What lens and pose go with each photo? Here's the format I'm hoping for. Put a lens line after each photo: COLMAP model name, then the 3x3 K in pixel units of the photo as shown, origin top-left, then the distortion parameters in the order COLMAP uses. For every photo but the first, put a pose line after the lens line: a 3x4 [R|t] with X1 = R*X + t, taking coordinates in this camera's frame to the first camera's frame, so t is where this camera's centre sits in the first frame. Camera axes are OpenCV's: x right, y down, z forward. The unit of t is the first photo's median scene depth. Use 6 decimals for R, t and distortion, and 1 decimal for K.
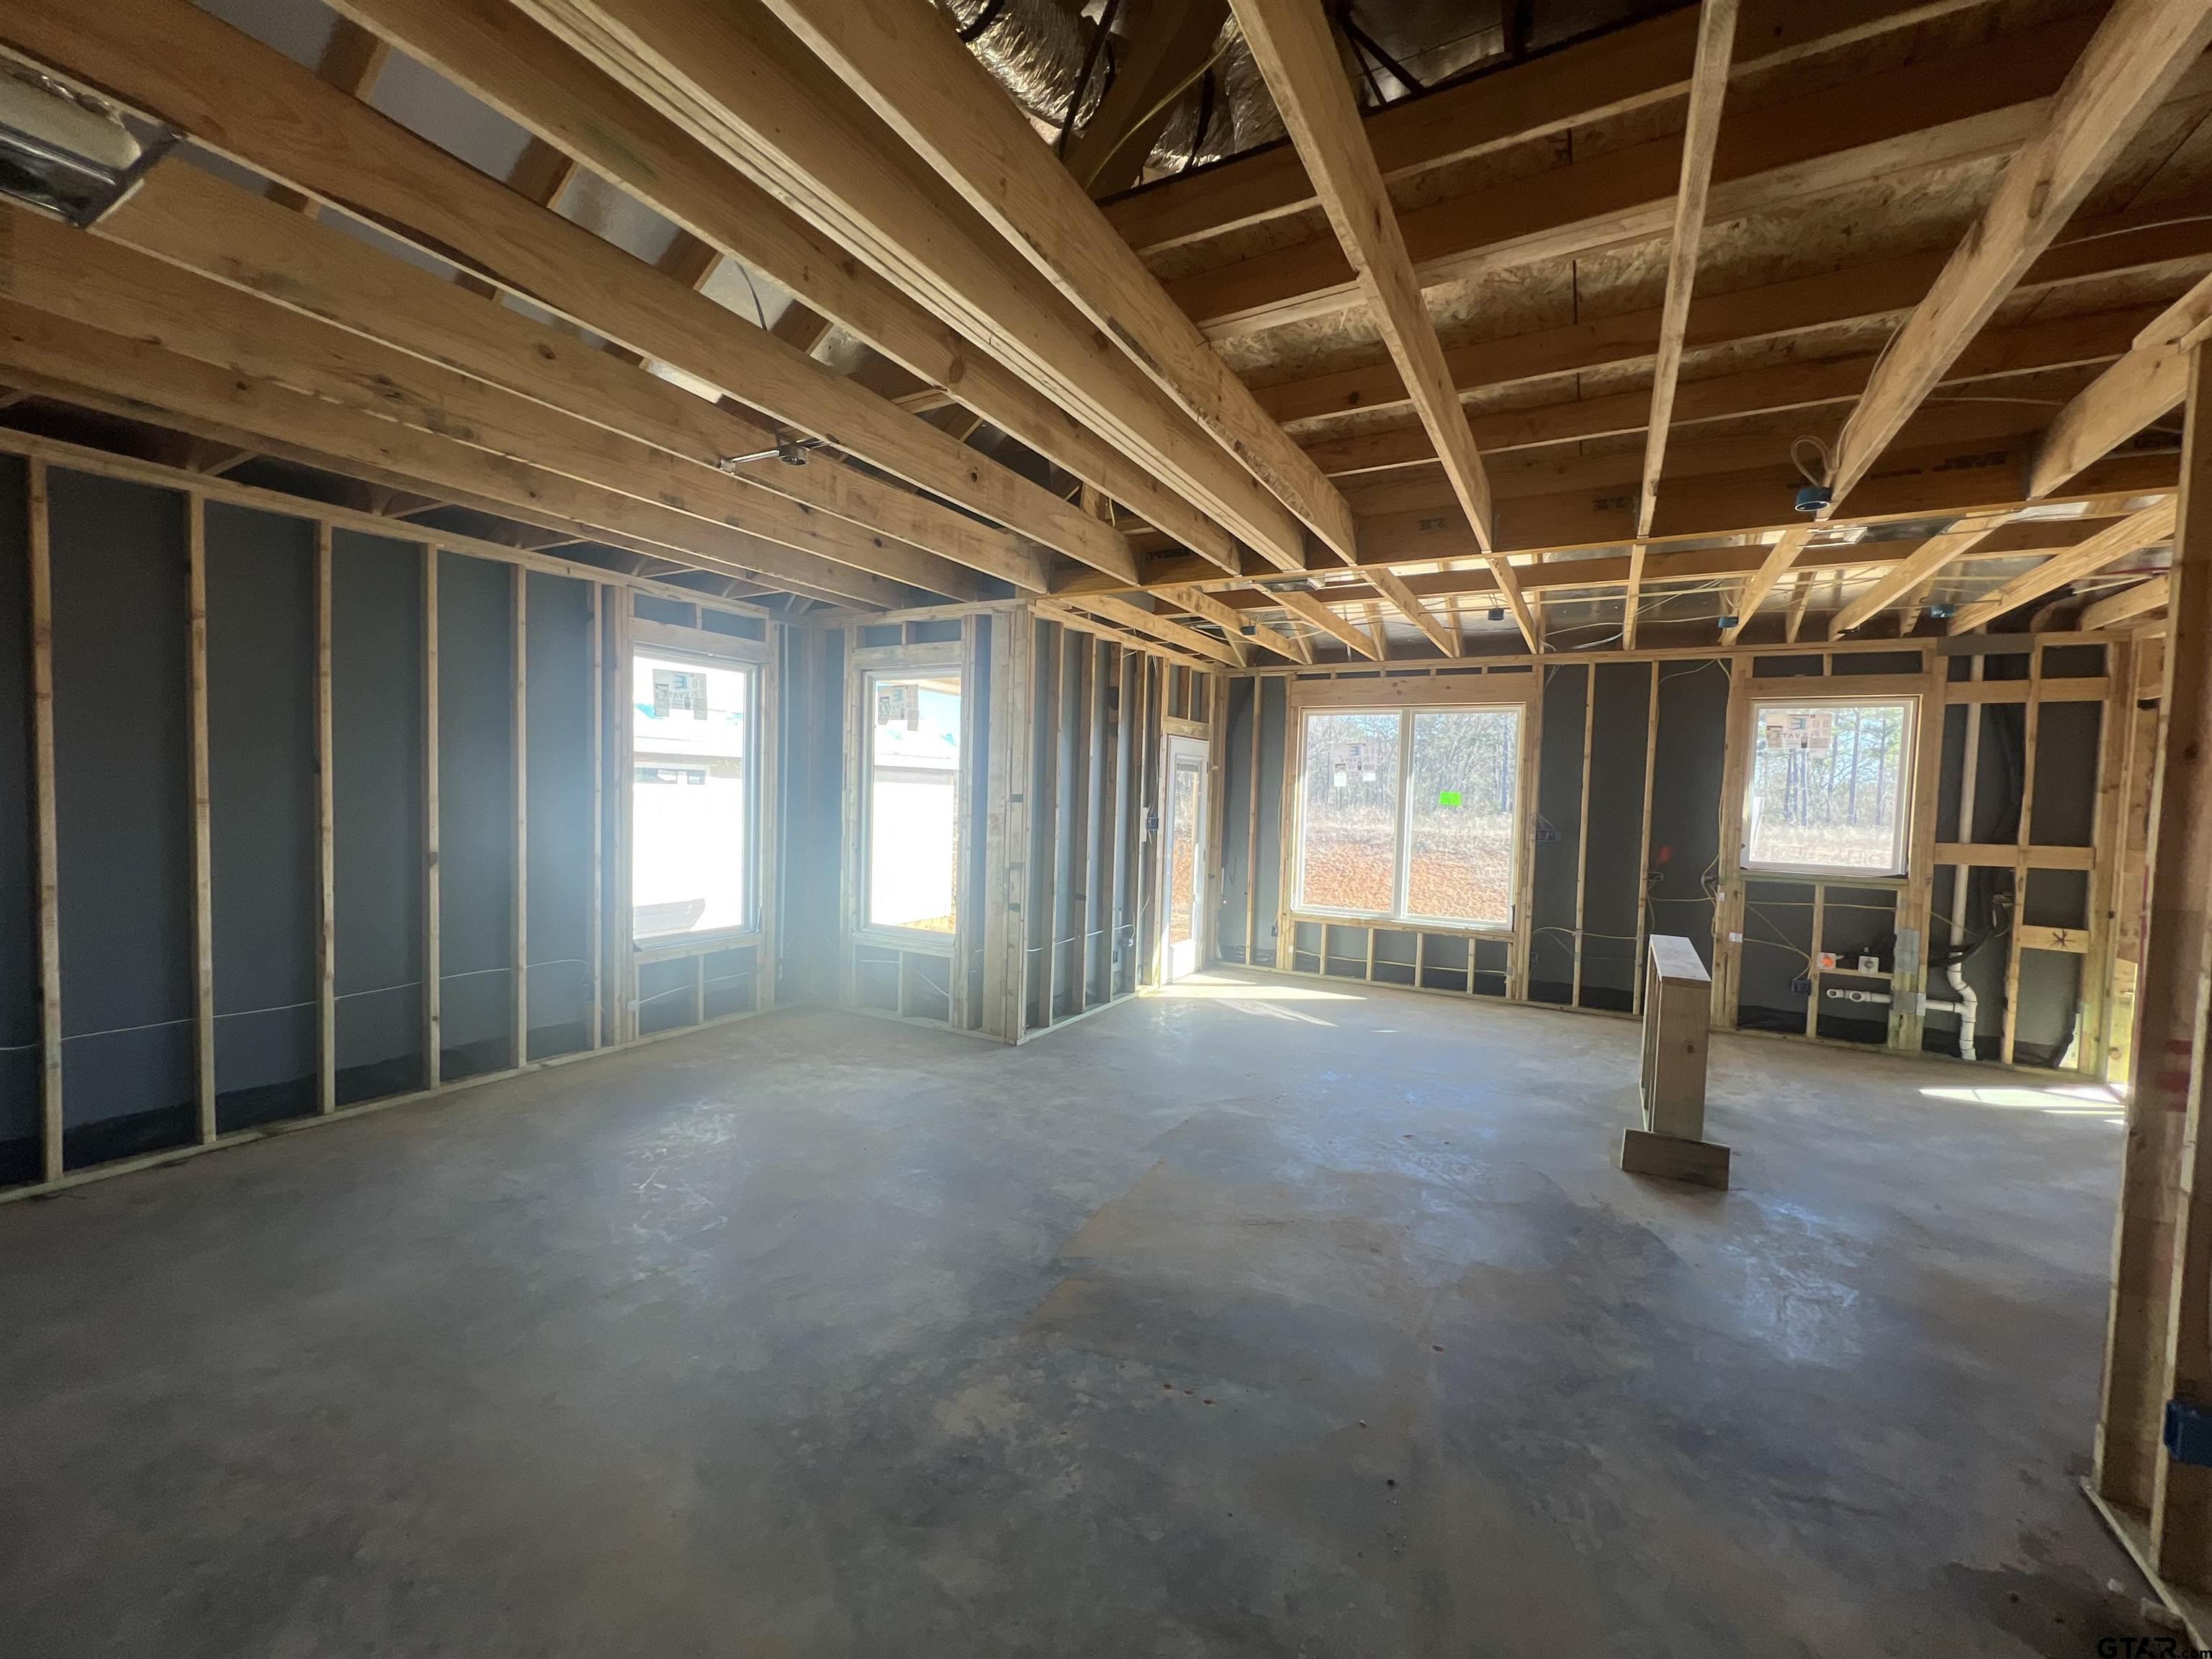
lens RADIAL K [[881.0, 0, 1104.0], [0, 881.0, 830.7], [0, 0, 1]] dist [-0.001012, 0.000128]
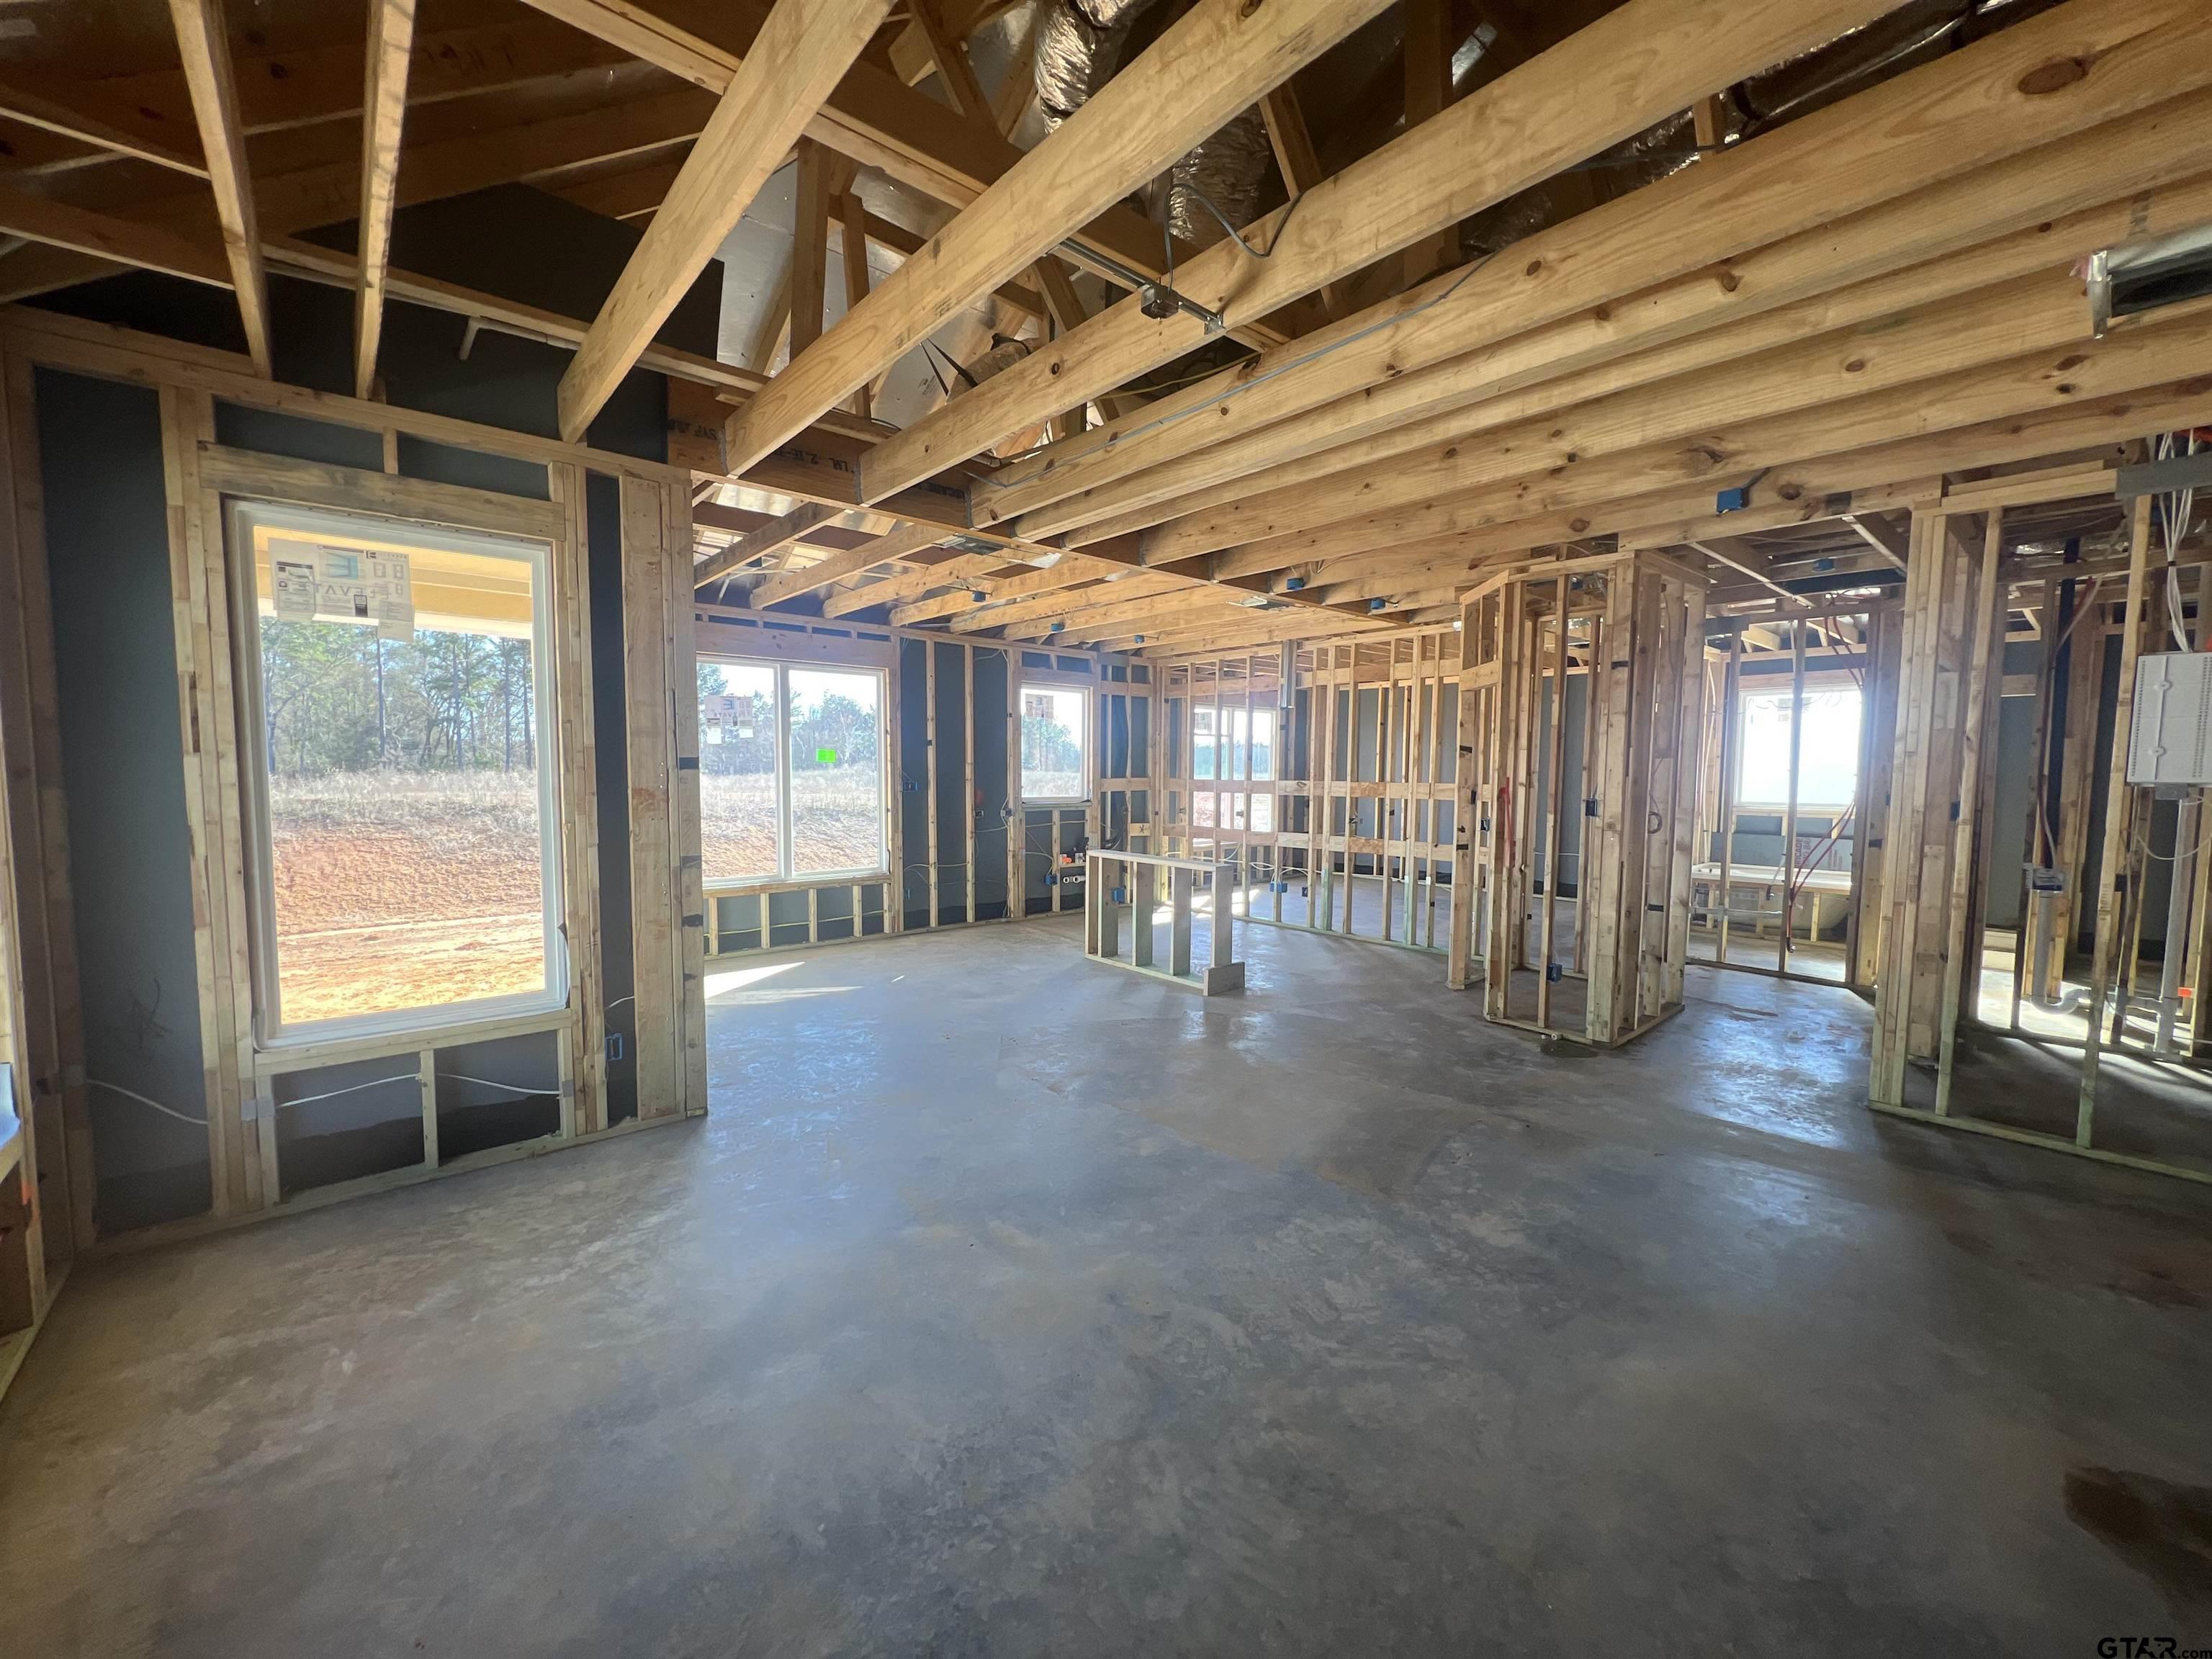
lens RADIAL K [[881.0, 0, 1104.0], [0, 881.0, 830.7], [0, 0, 1]] dist [-0.001012, 0.000128]
pose [[0.339640, -0.093482, 0.935898, -0.585751], [0.043044, 0.995551, 0.083820, -0.026293], [-0.939570, 0.011816, 0.342153, 0.422342]]
